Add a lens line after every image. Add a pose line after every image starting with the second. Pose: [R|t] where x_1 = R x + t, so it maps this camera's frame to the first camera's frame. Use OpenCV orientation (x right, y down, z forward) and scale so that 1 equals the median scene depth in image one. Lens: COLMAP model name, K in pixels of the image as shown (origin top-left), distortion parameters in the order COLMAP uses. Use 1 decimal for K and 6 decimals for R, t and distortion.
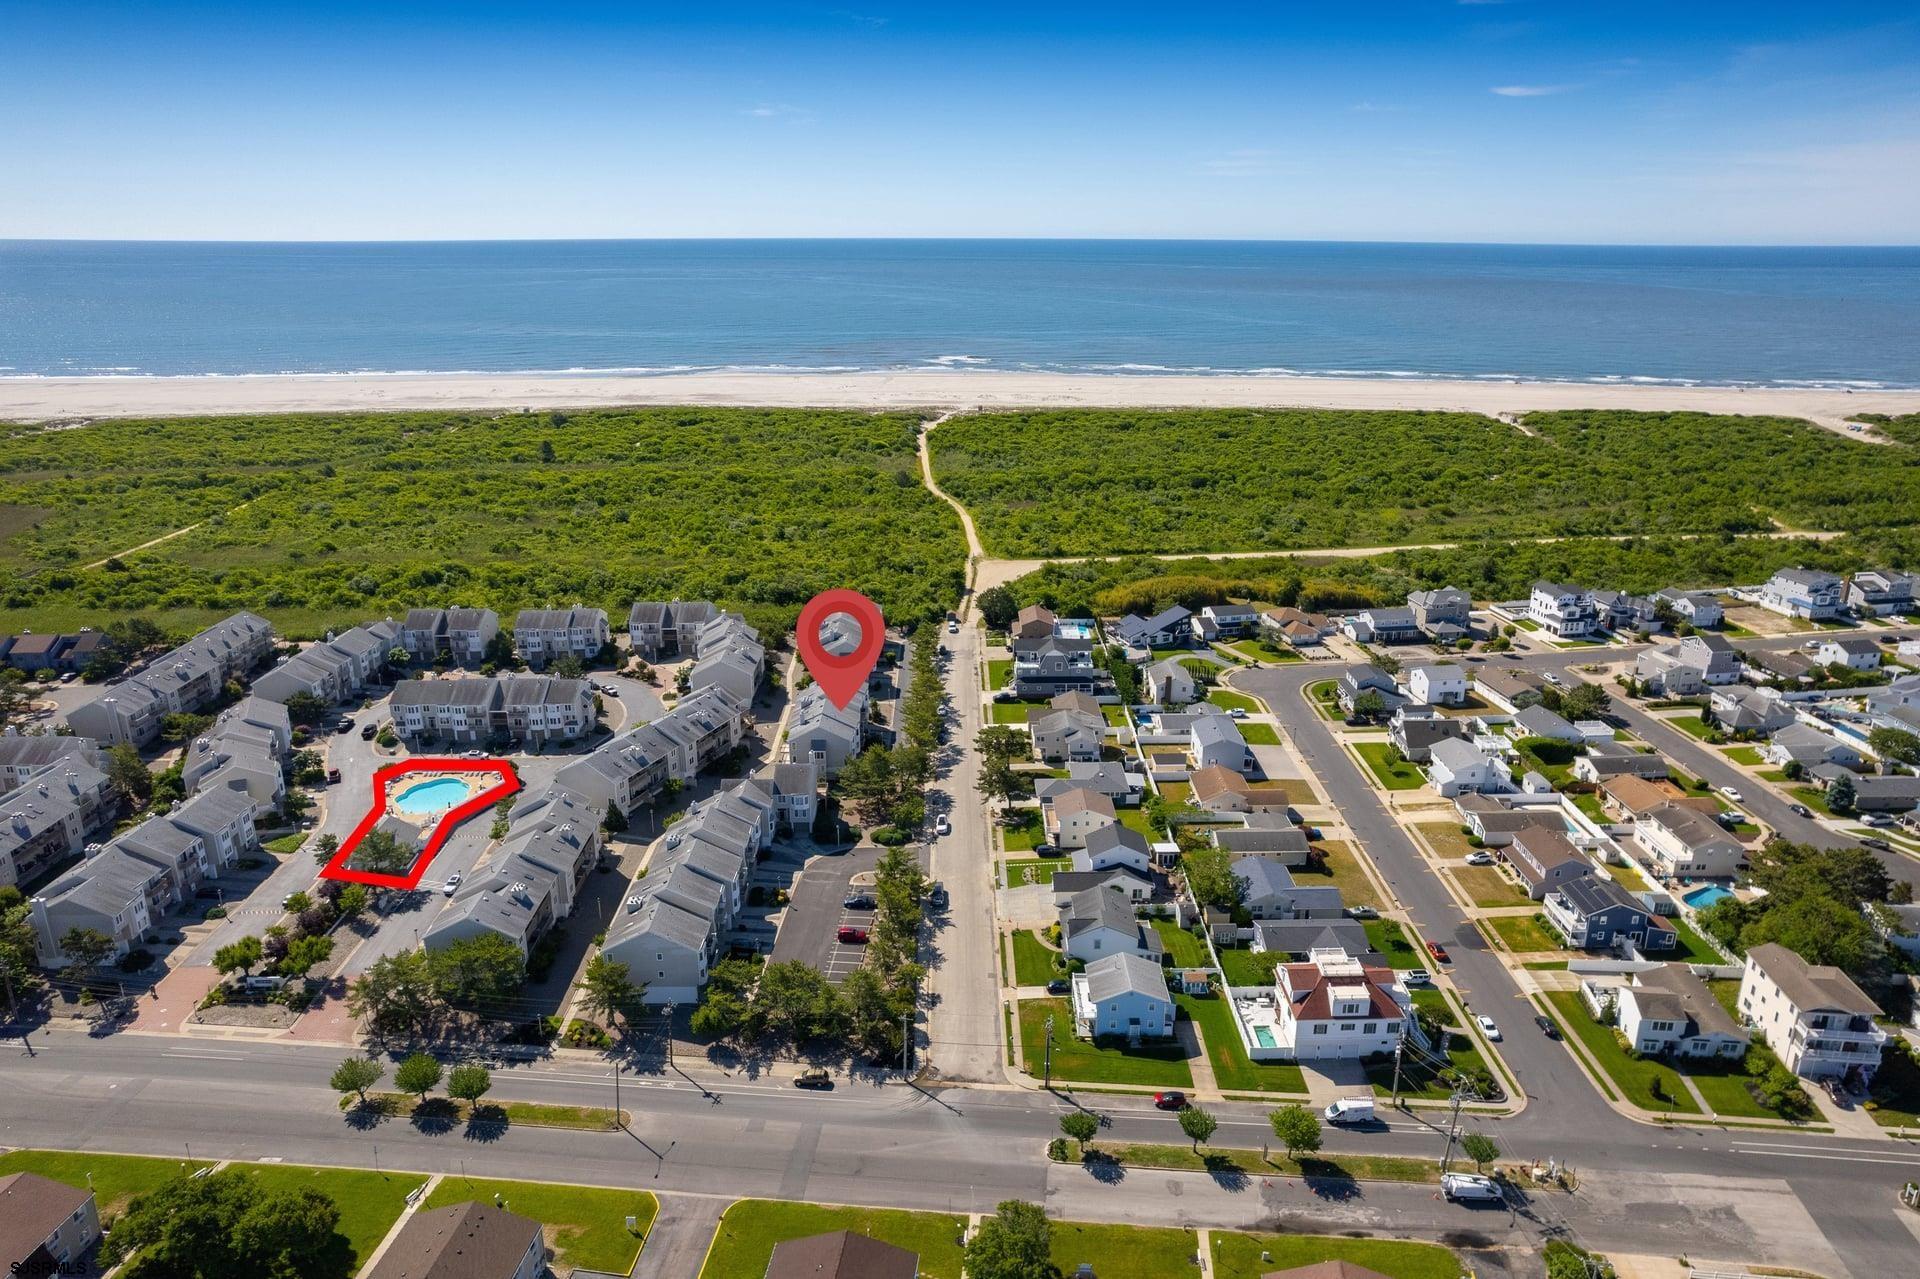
lens RADIAL K [[1234.1, 0, 960.0], [0, 1234.1, 639.5], [0, 0, 1]] dist [-0.065242, 0.070411]
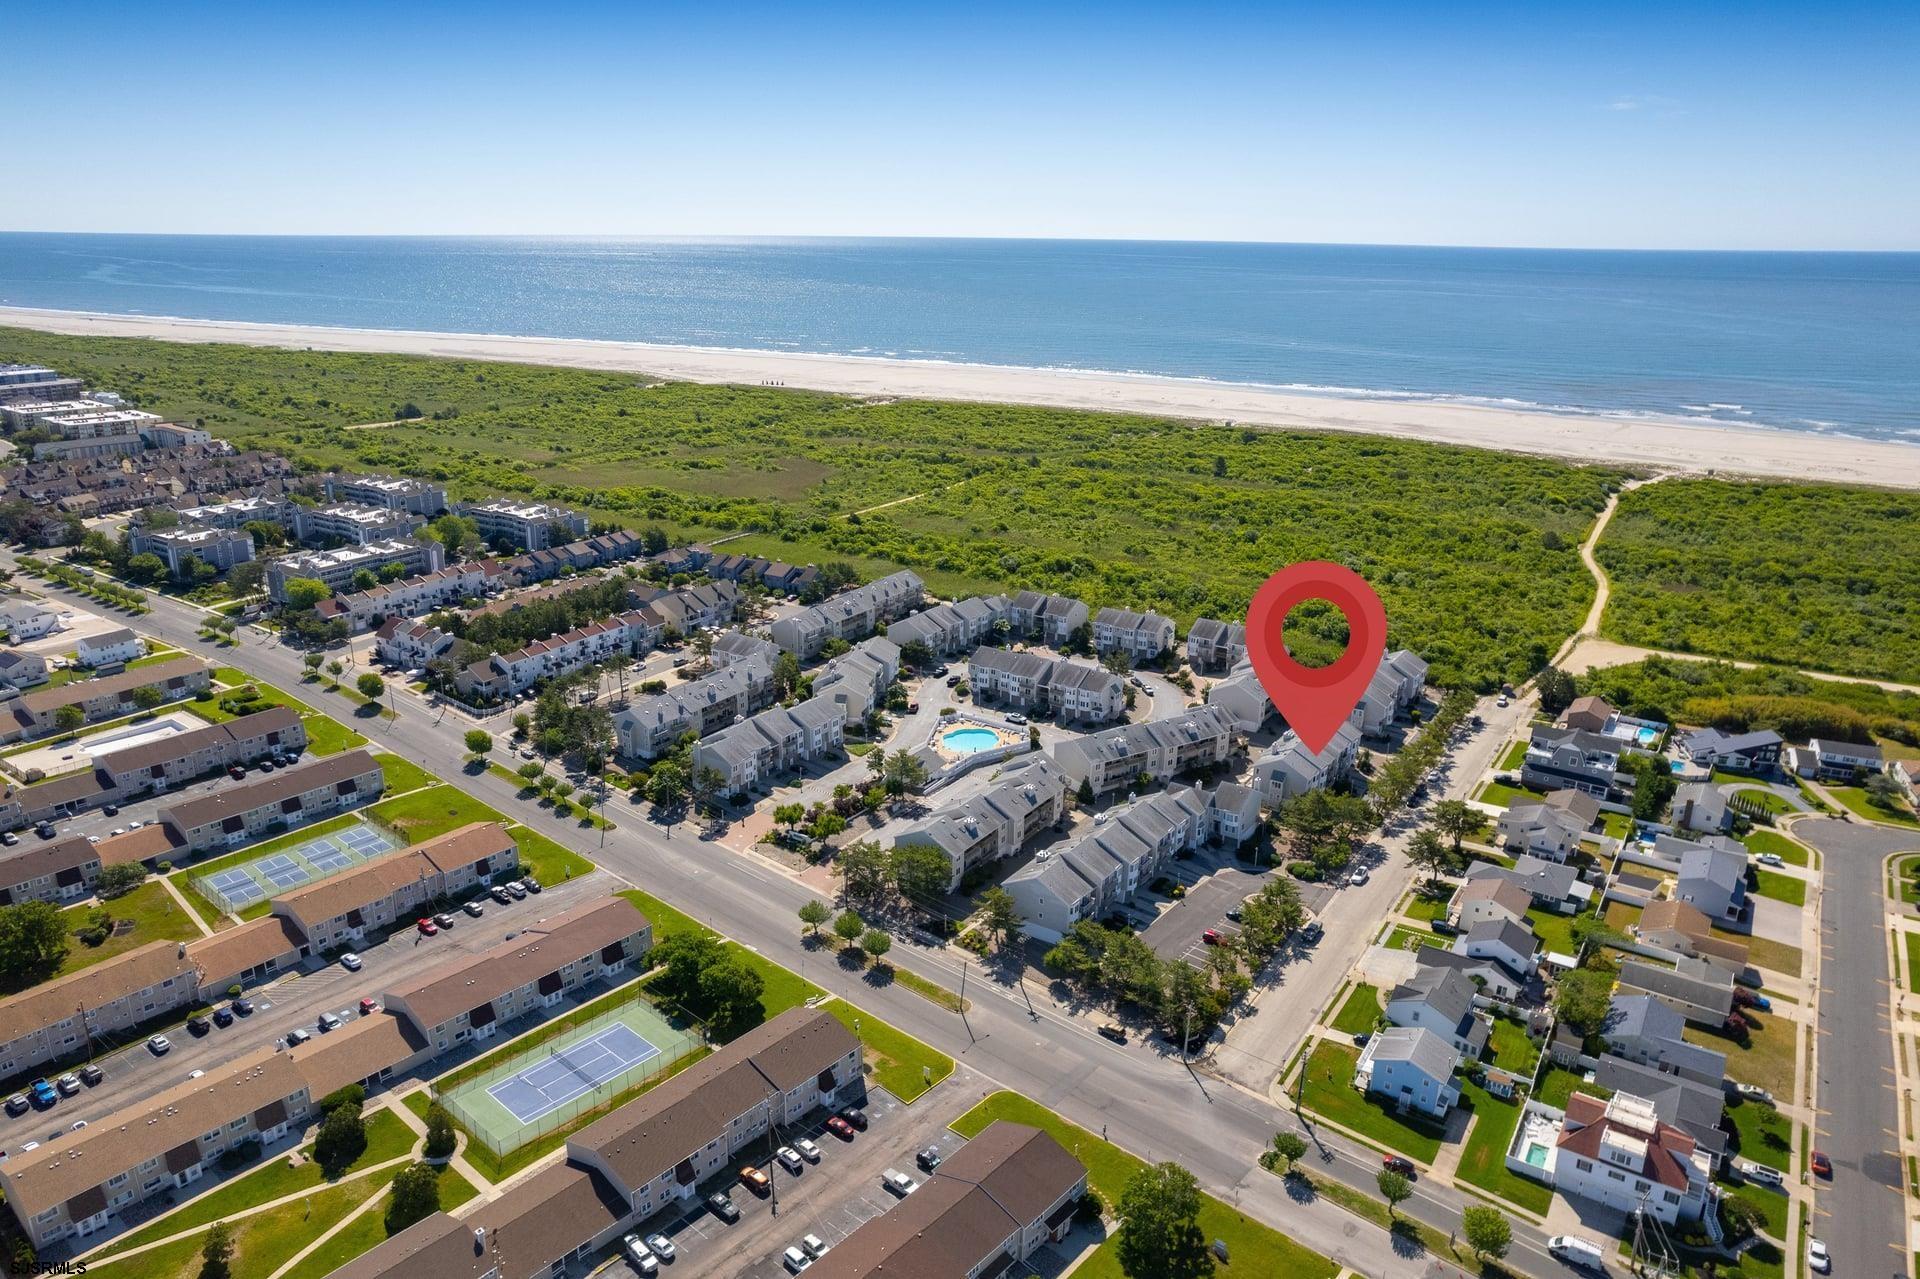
lens RADIAL K [[1234.1, 0, 960.0], [0, 1234.1, 639.5], [0, 0, 1]] dist [-0.065242, 0.070411]
pose [[0.824727, 0.186359, -0.533943, 0.172526], [-0.189782, 0.980597, 0.049115, -0.027086], [0.532736, 0.060826, 0.844093, -0.066068]]
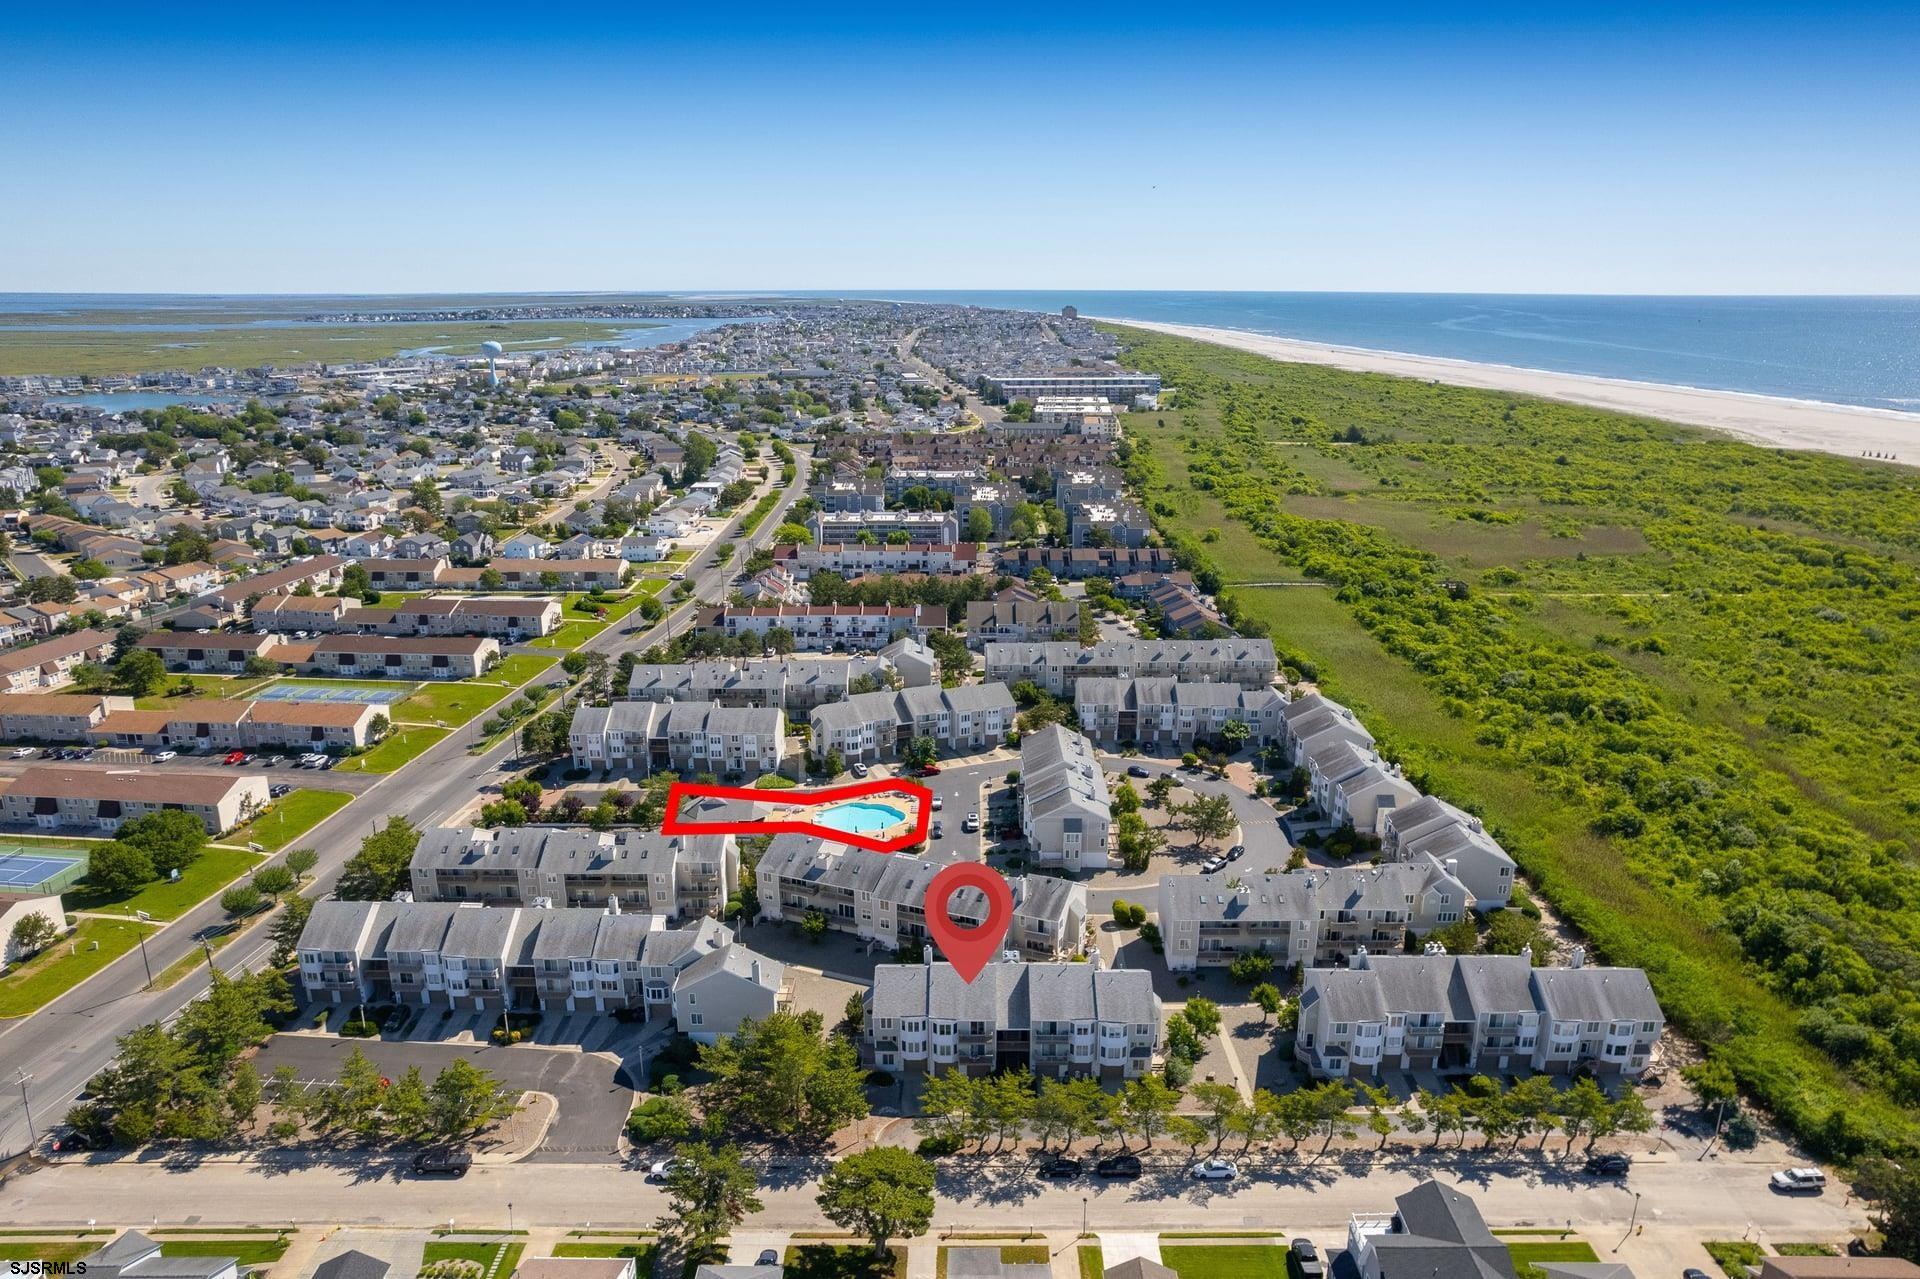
lens RADIAL K [[1256.5, 0, 962.3], [0, 1256.5, 683.4], [0, 0, 1]] dist [-0.072597, 0.077744]
pose [[-0.001606, 0.304412, -0.952539, 0.376159], [-0.303539, 0.907450, 0.290514, -0.220436], [0.952818, 0.289599, 0.090943, 0.762916]]
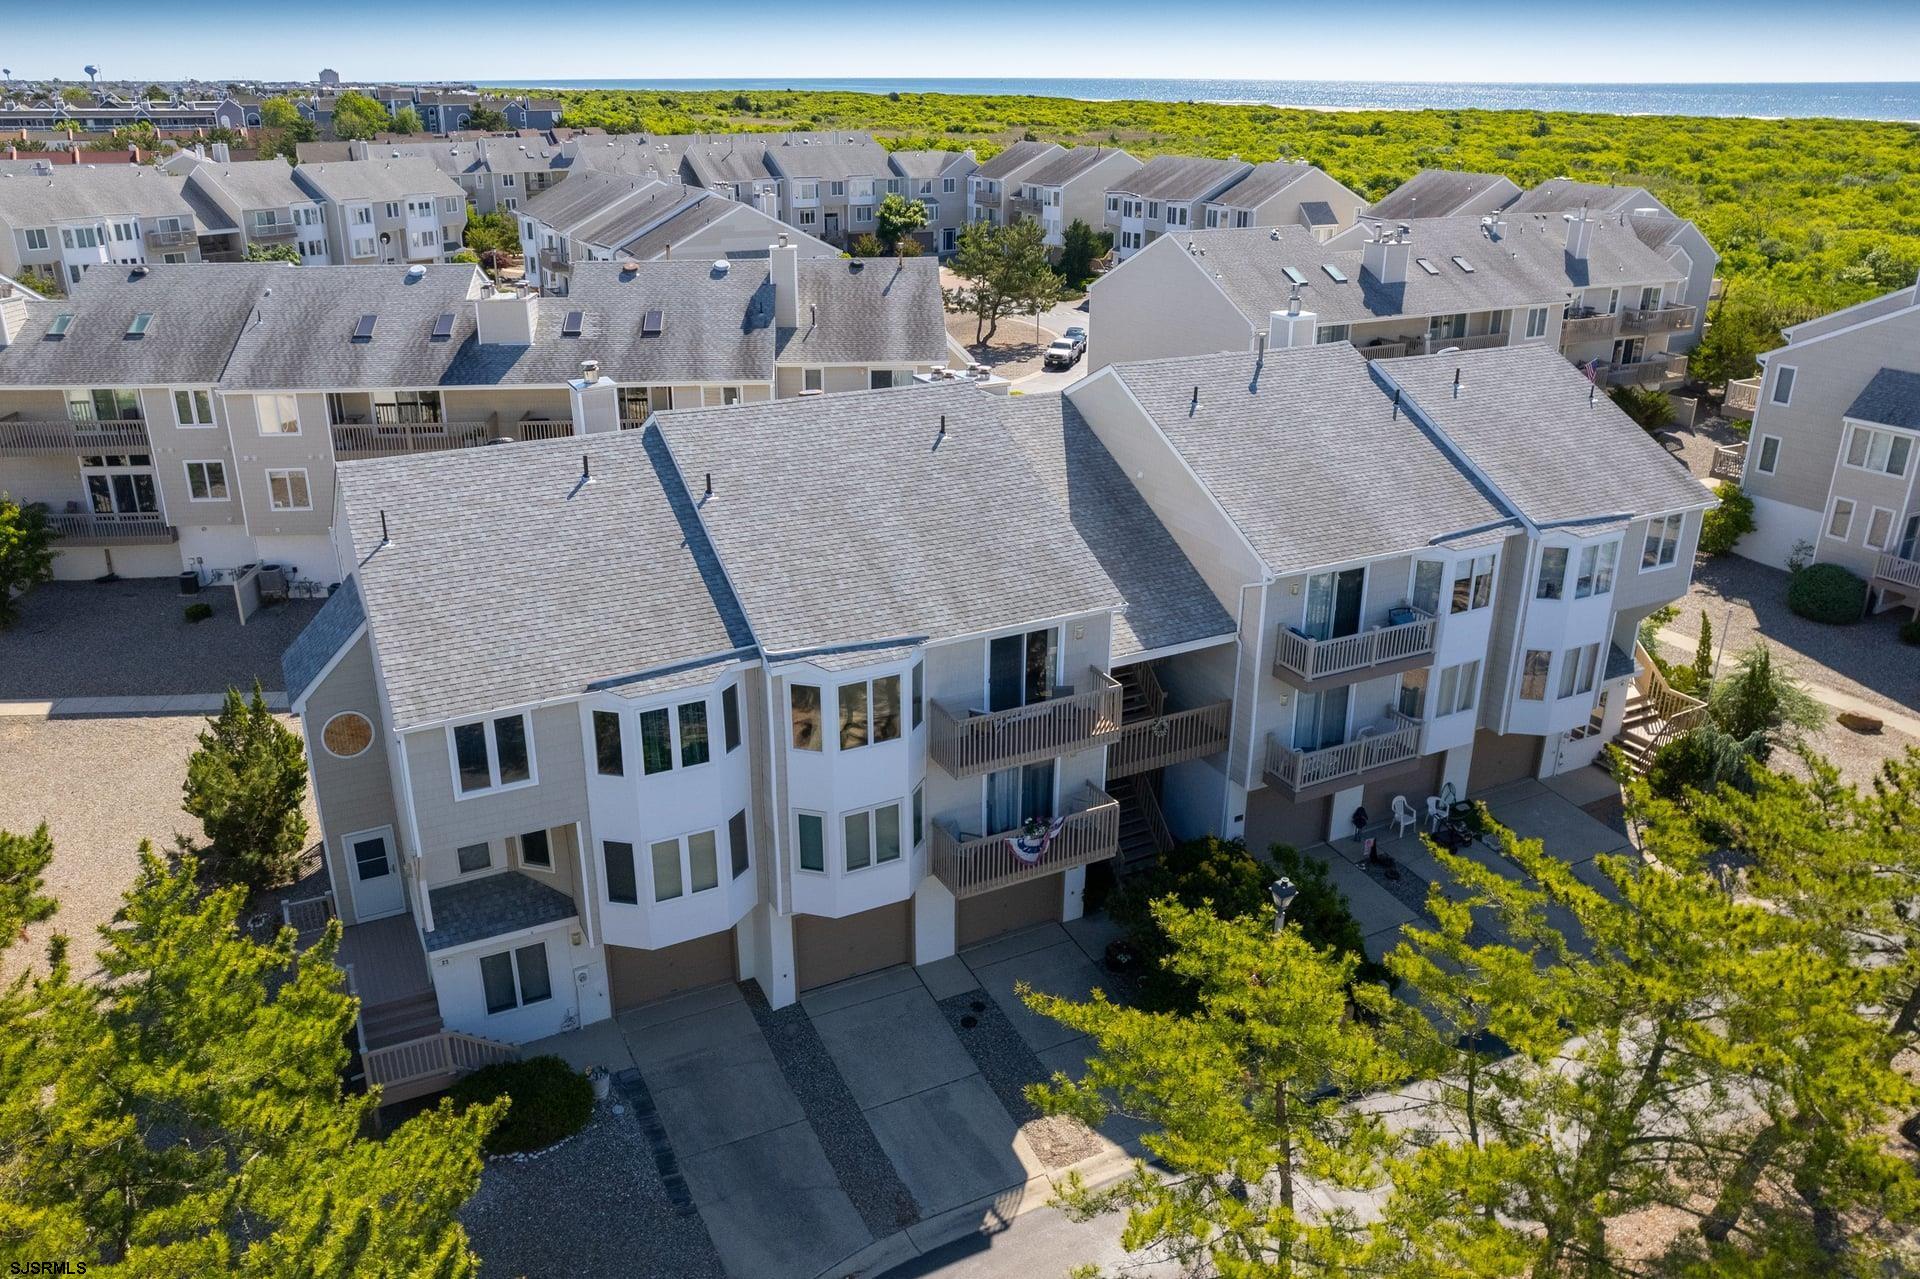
lens RADIAL K [[1357.0, 0, 875.5], [0, 1357.0, 591.6], [0, 0, 1]] dist [-0.078236, 0.102123]
pose [[0.433945, 0.332266, -0.837431, 0.011229], [-0.279953, 0.933225, 0.225206, 0.027257], [0.856340, 0.136714, 0.497987, 0.796767]]
